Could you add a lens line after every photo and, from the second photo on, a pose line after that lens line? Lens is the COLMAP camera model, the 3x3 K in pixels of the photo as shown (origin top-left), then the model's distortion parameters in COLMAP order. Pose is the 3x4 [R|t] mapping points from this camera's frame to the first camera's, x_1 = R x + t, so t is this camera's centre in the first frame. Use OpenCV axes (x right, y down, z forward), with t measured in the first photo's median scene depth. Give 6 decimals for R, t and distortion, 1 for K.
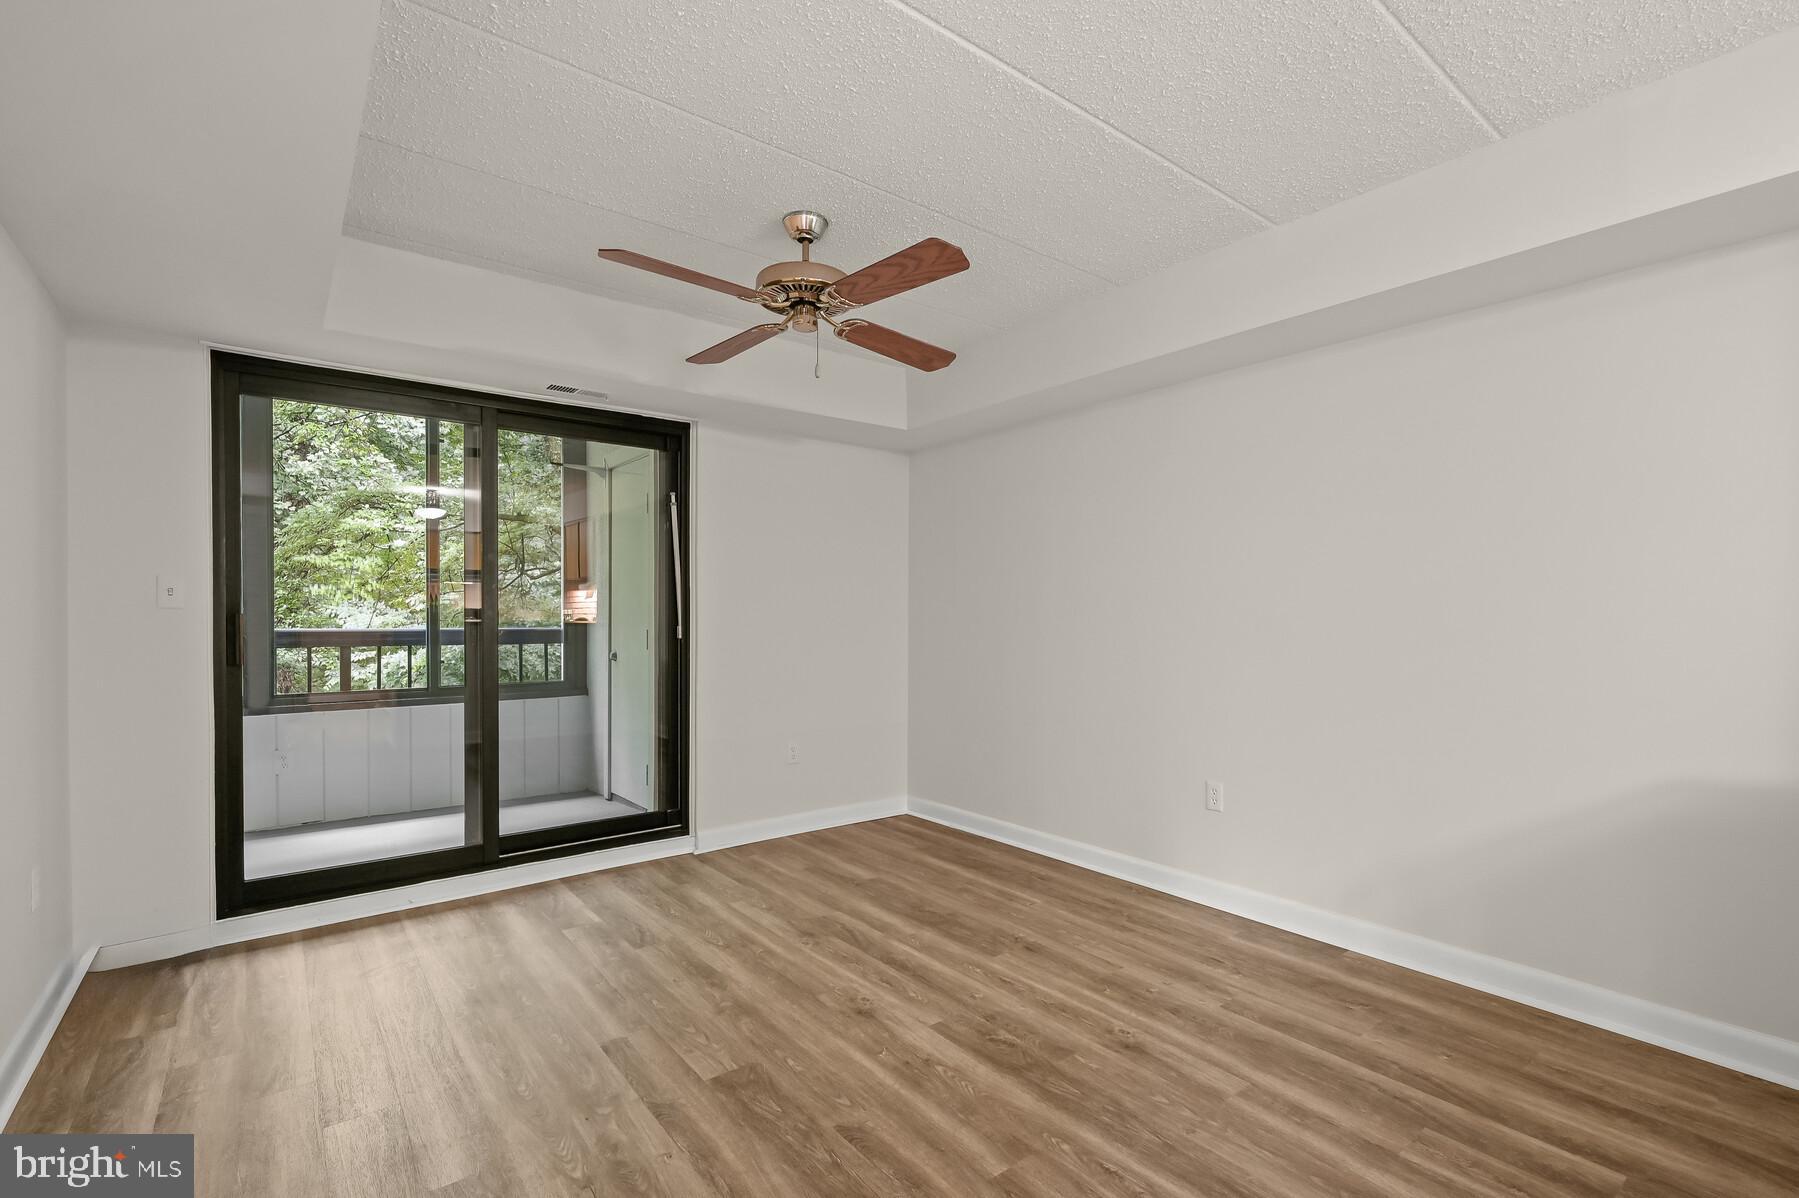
lens RADIAL K [[821.6, 0, 930.6], [0, 821.6, 647.4], [0, 0, 1]] dist [0.001363, -0.005771]
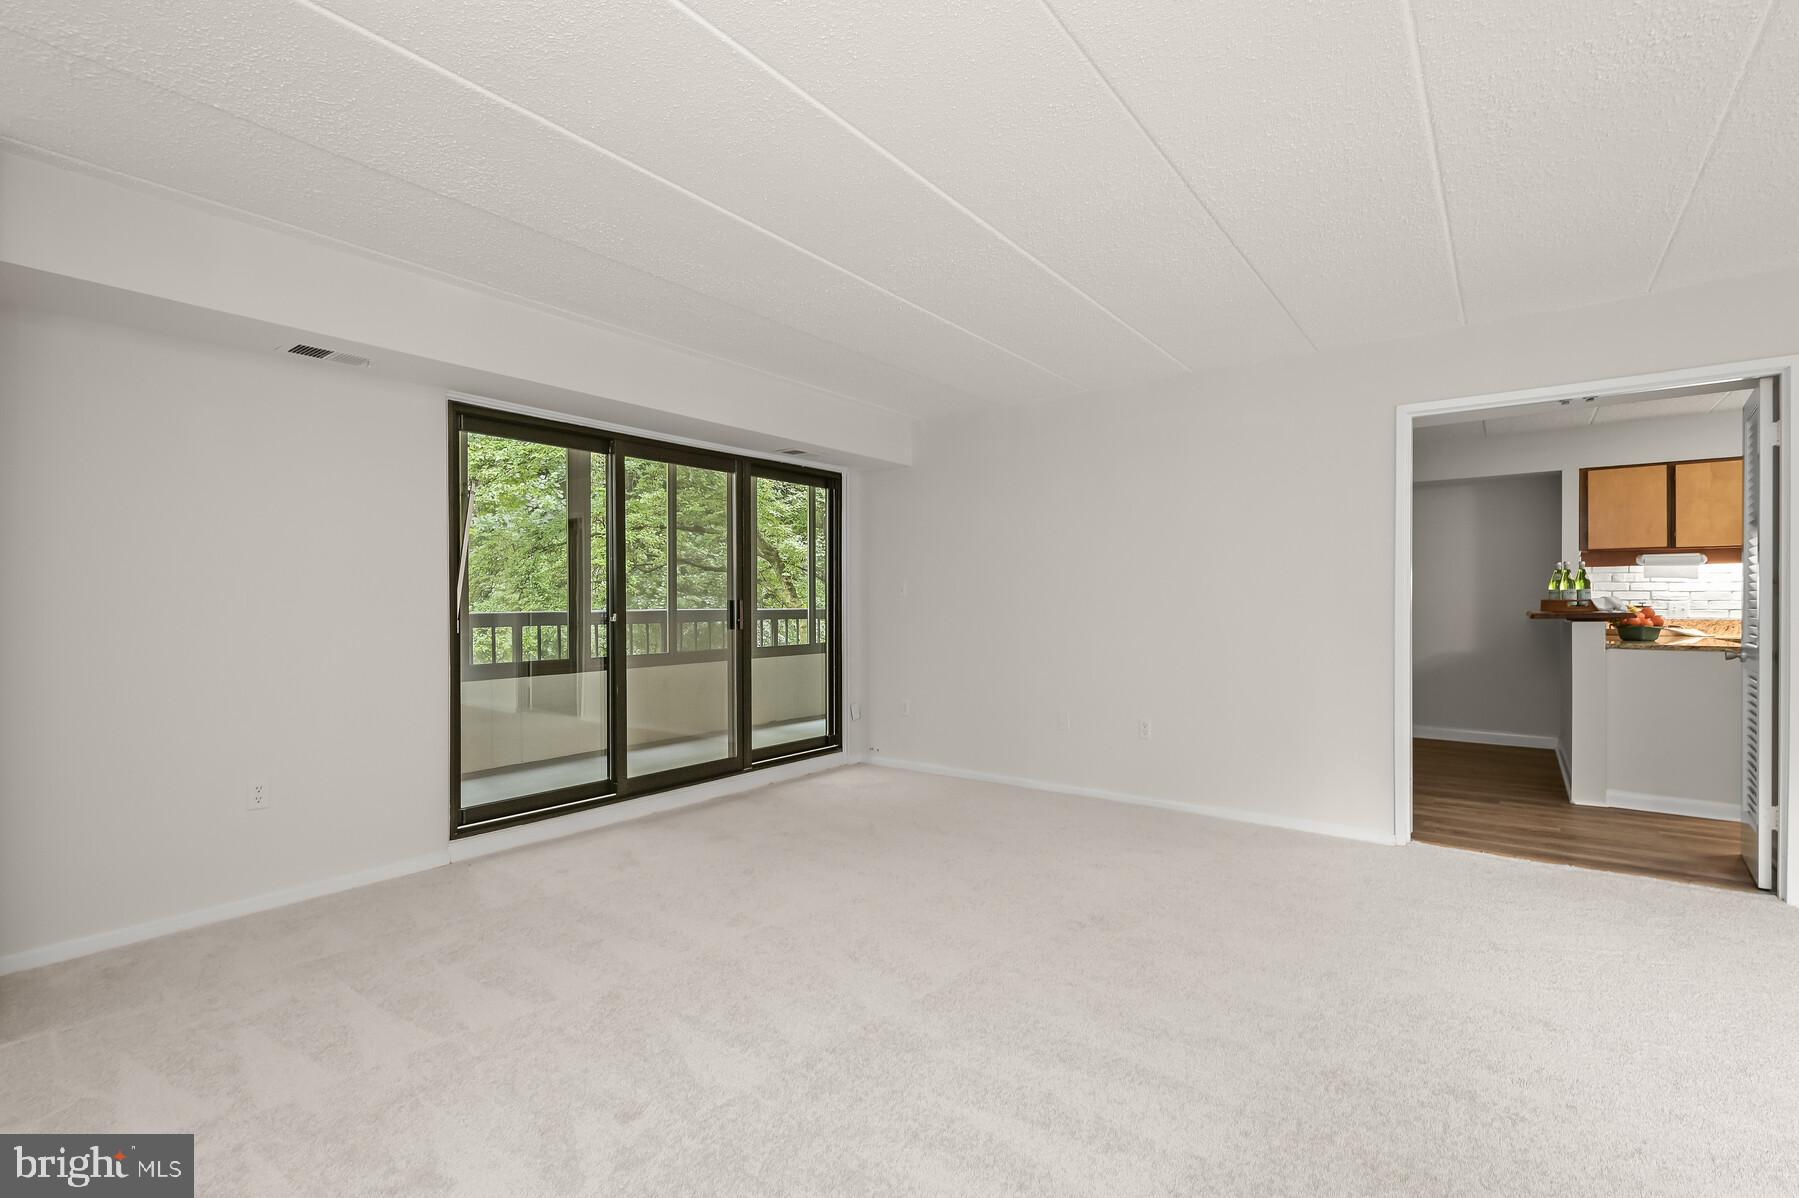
lens RADIAL K [[775.1, 0, 920.6], [0, 775.1, 607.2], [0, 0, 1]] dist [0.001594, 0.000195]
pose [[0.972304, -0.004560, 0.233674, -0.547421], [0.011633, 0.999515, -0.028900, 0.015839], [-0.233429, 0.030818, 0.971885, -0.430554]]
